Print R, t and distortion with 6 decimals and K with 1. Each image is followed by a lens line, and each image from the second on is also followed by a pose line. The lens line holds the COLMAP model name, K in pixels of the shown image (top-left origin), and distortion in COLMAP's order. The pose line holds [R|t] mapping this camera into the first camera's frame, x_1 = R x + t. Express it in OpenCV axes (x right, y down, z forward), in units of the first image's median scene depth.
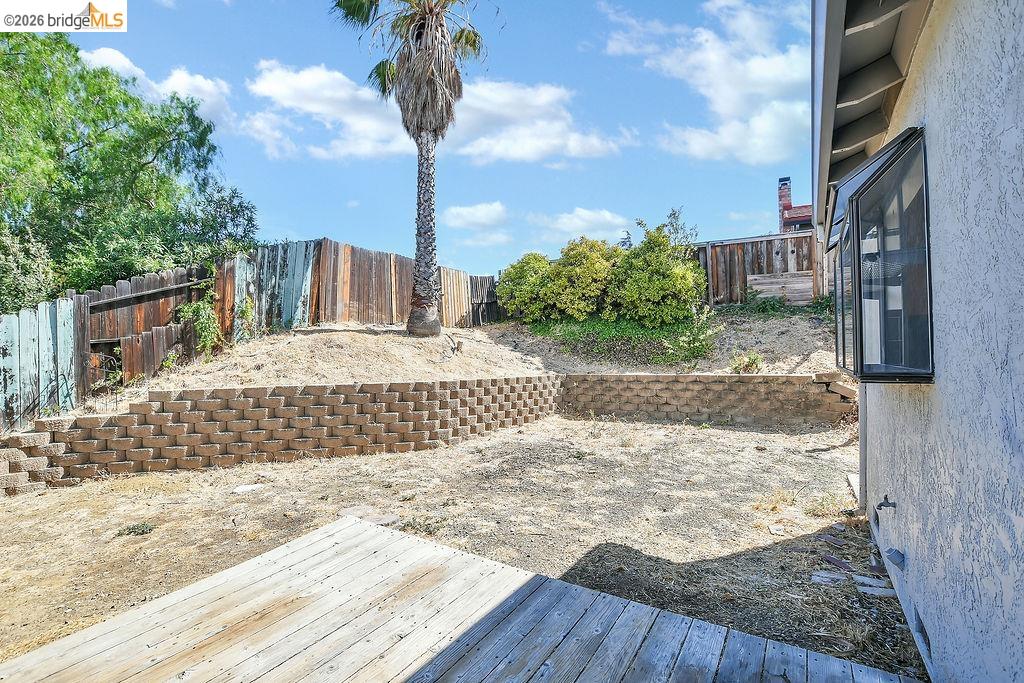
lens RADIAL K [[461.4, 0, 506.3], [0, 461.4, 351.2], [0, 0, 1]] dist [-0.028532, 0.000750]
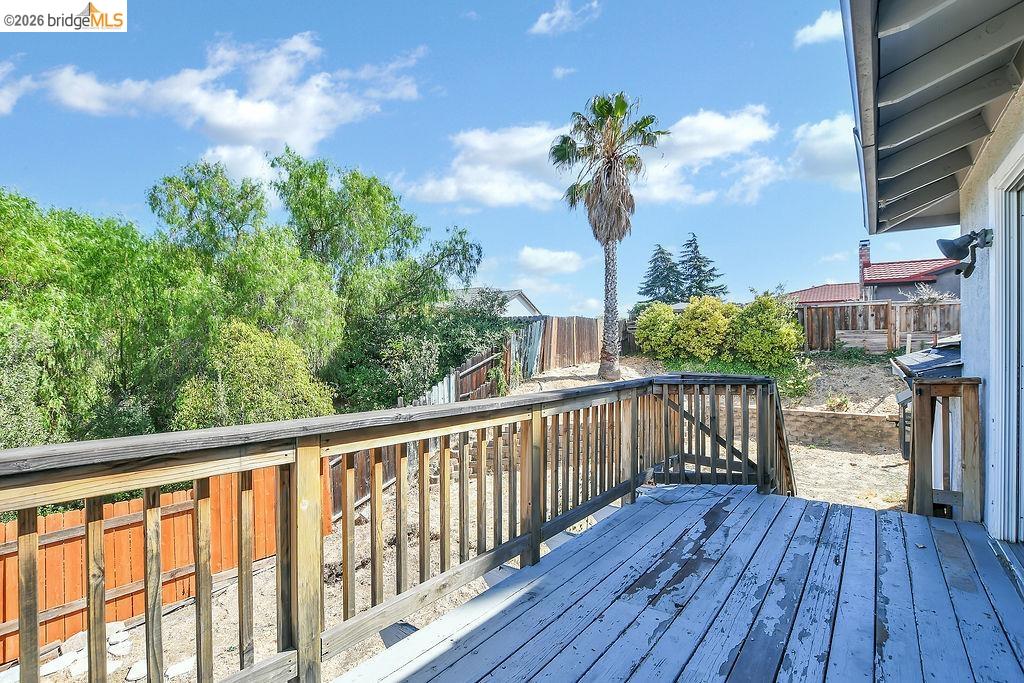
lens RADIAL K [[461.4, 0, 506.3], [0, 461.4, 351.2], [0, 0, 1]] dist [-0.028532, 0.000750]
pose [[0.994735, 0.004648, -0.102372, -0.350389], [-0.002496, 0.999773, 0.021140, -0.151671], [0.102447, -0.020773, 0.994522, -0.502739]]
